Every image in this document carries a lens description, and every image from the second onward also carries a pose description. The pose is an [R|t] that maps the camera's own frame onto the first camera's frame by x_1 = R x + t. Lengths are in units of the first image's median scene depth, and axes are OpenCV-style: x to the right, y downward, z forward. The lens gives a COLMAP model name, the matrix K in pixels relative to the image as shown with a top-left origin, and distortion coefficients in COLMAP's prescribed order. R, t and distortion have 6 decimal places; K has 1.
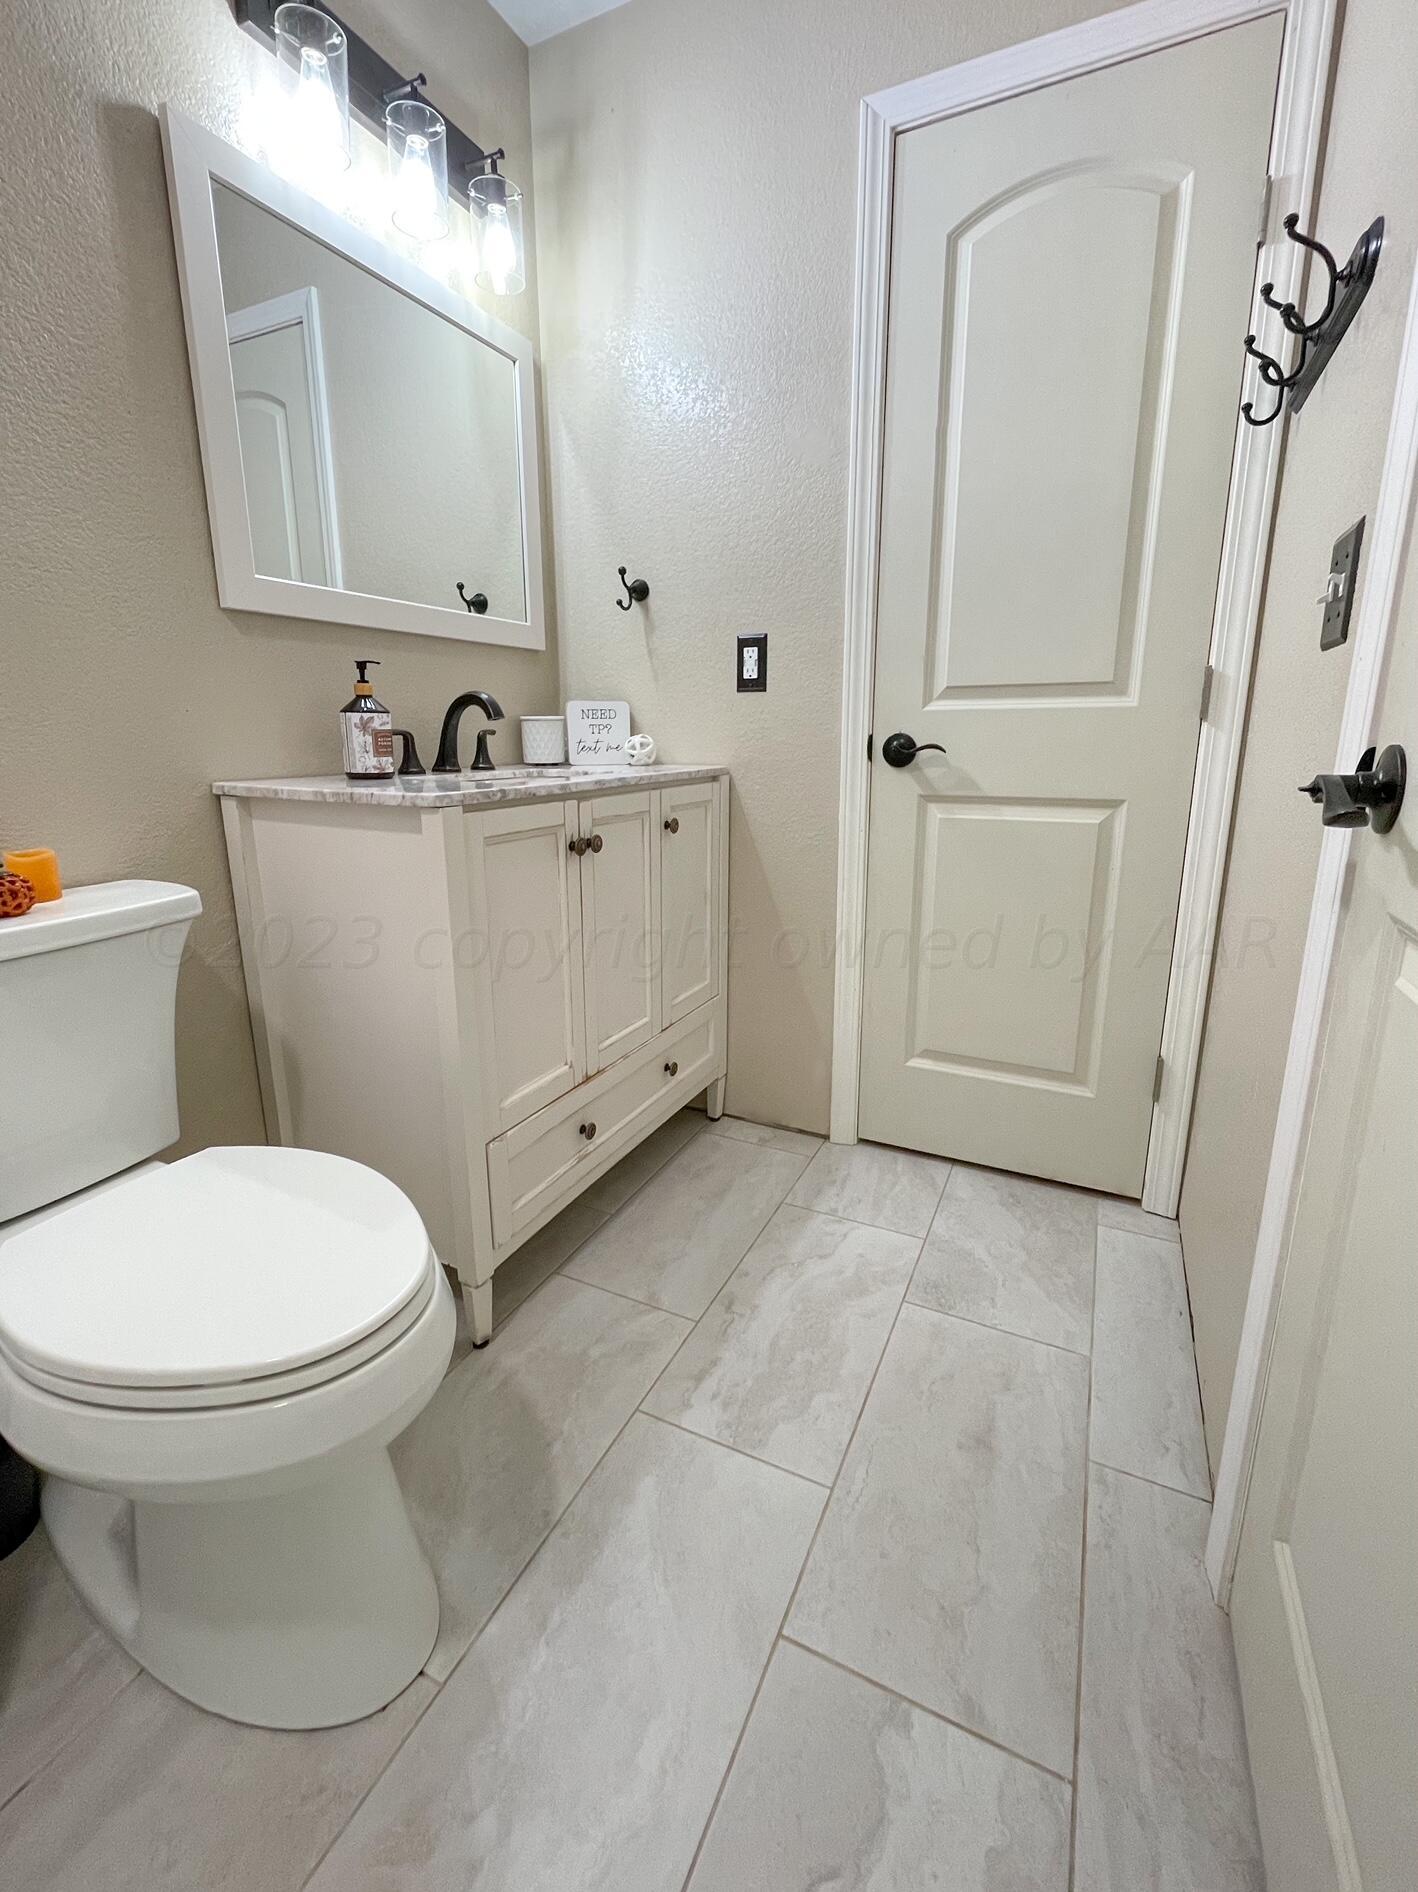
lens RADIAL K [[789.8, 0, 713.6], [0, 789.8, 919.7], [0, 0, 1]] dist [-0.021295, -0.000134]
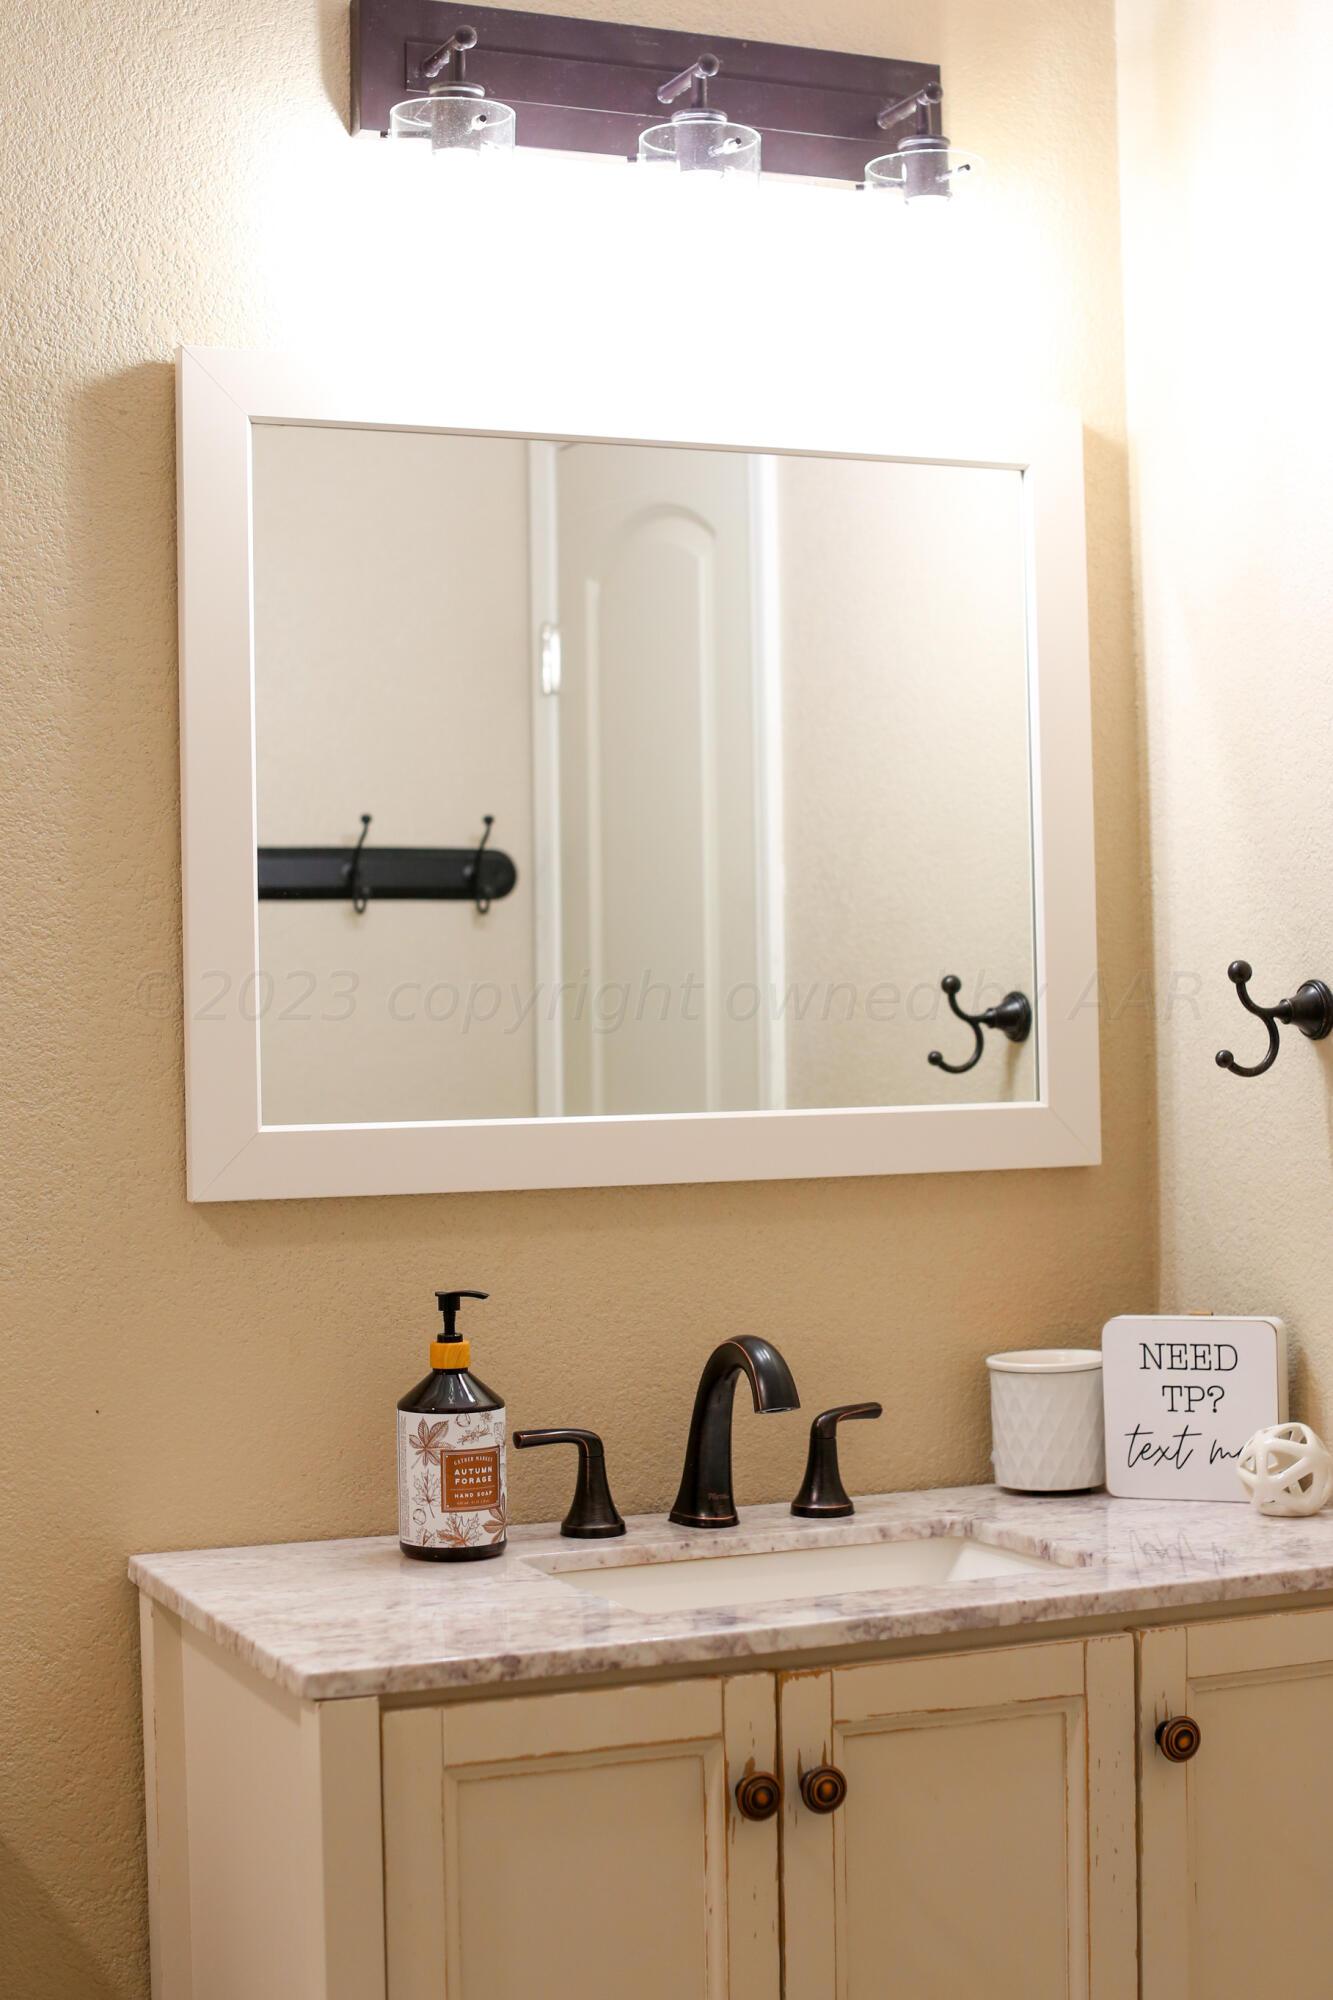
lens RADIAL K [[2964.1, 0, 666.5], [0, 2964.1, 1000.0], [0, 0, 1]] dist [-0.177463, 0.349082]
pose [[0.754259, -0.028575, -0.655955, 0.723243], [-0.132855, 0.971744, -0.195097, -0.178289], [0.642995, 0.234300, 0.729150, -0.168066]]
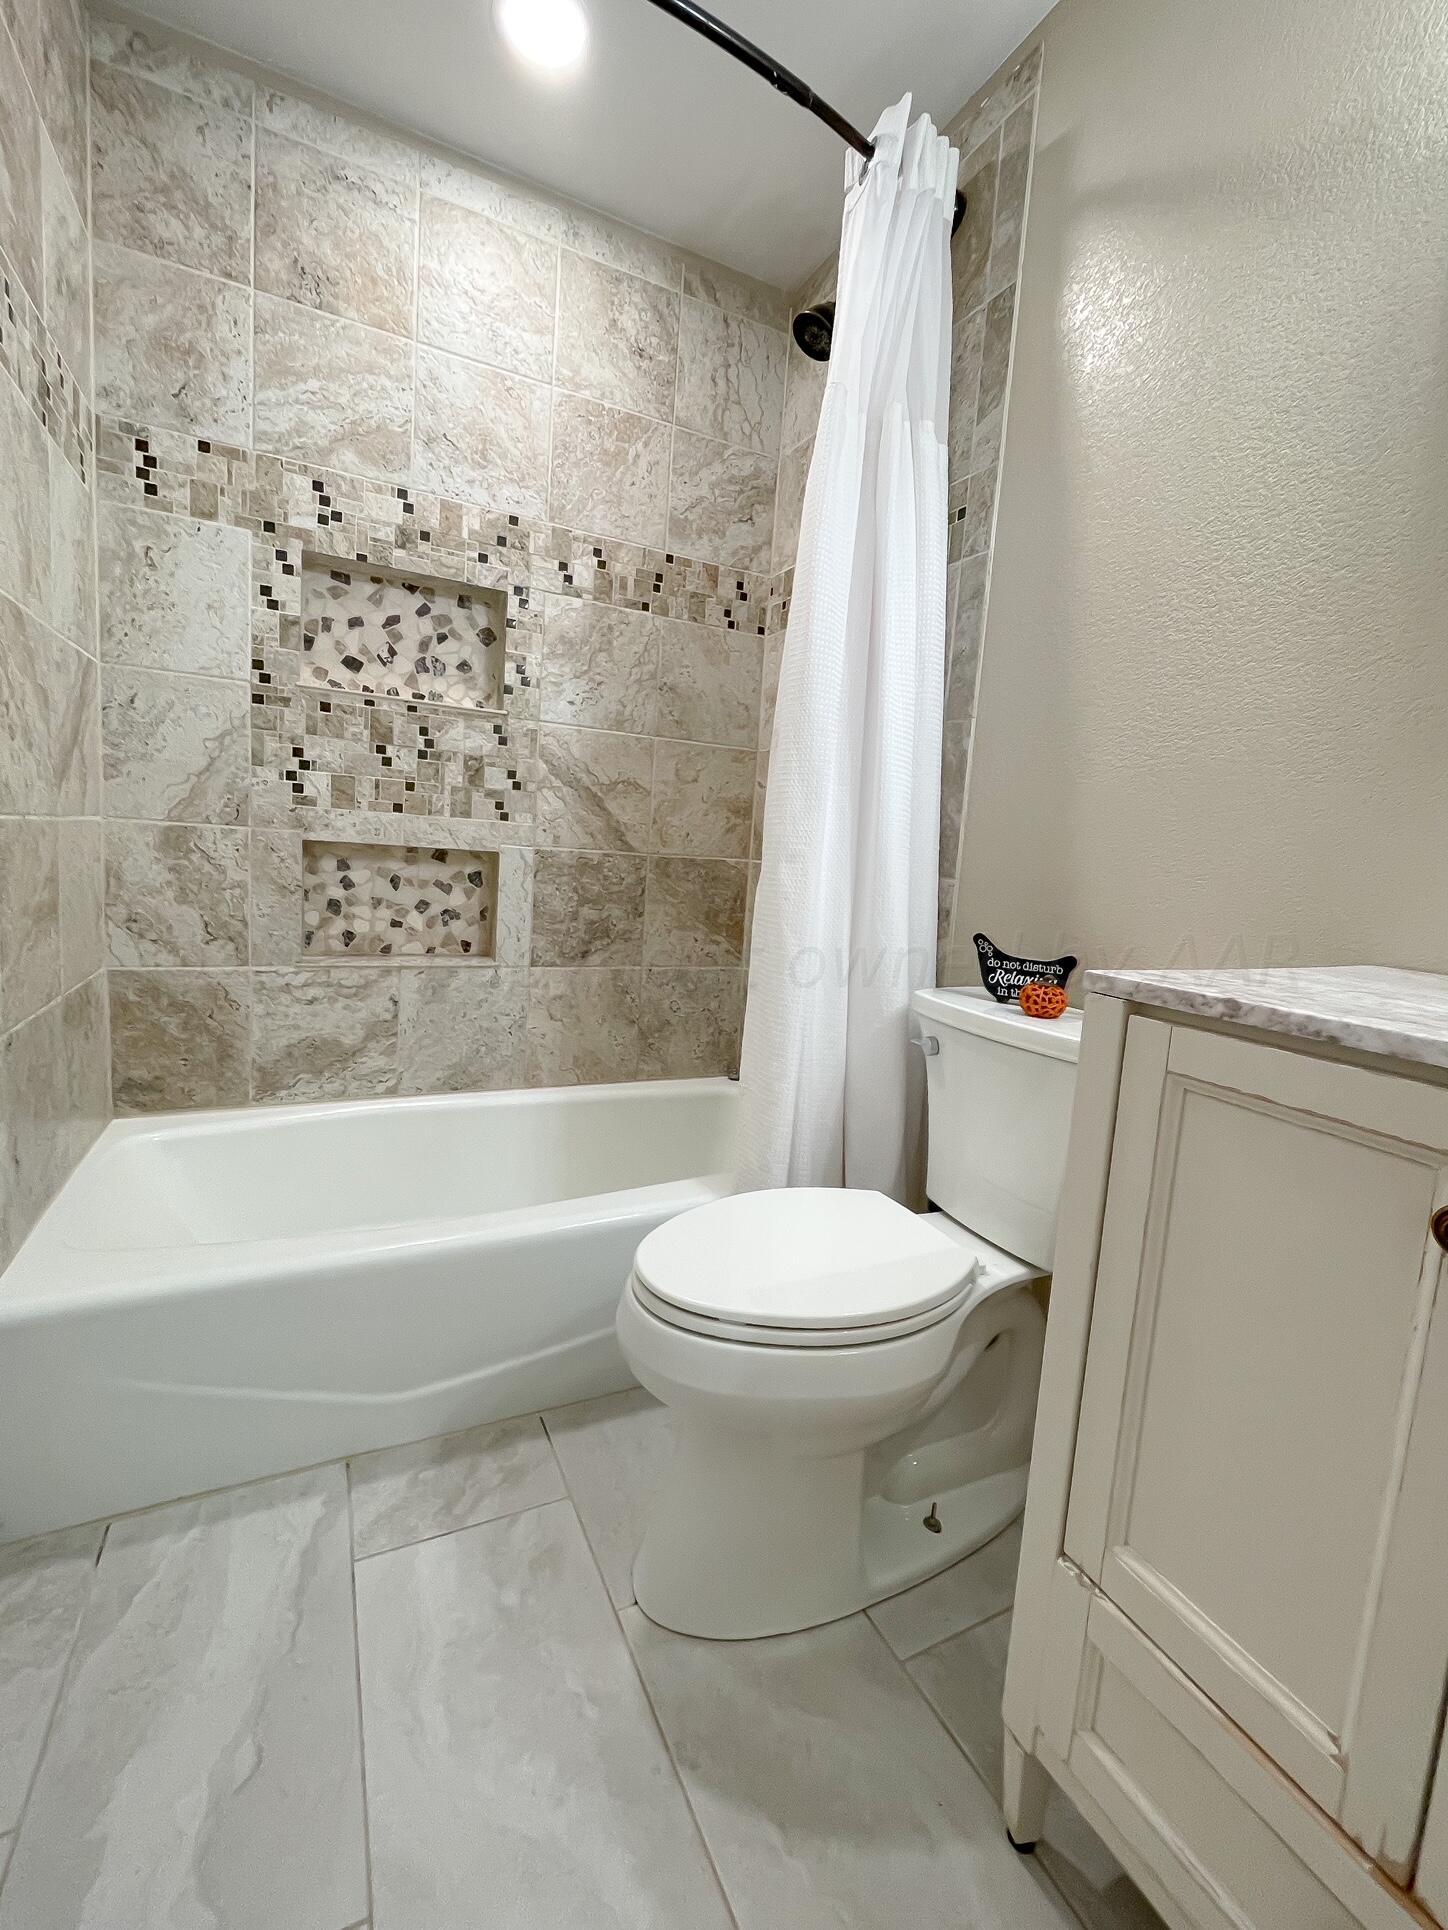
lens RADIAL K [[805.7, 0, 728.7], [0, 805.7, 938.2], [0, 0, 1]] dist [-0.021295, -0.000134]
pose [[-0.612503, 0.050934, -0.788826, 0.278141], [-0.240520, 0.938596, 0.247362, -0.211867], [0.752988, 0.341239, -0.562642, 0.866926]]
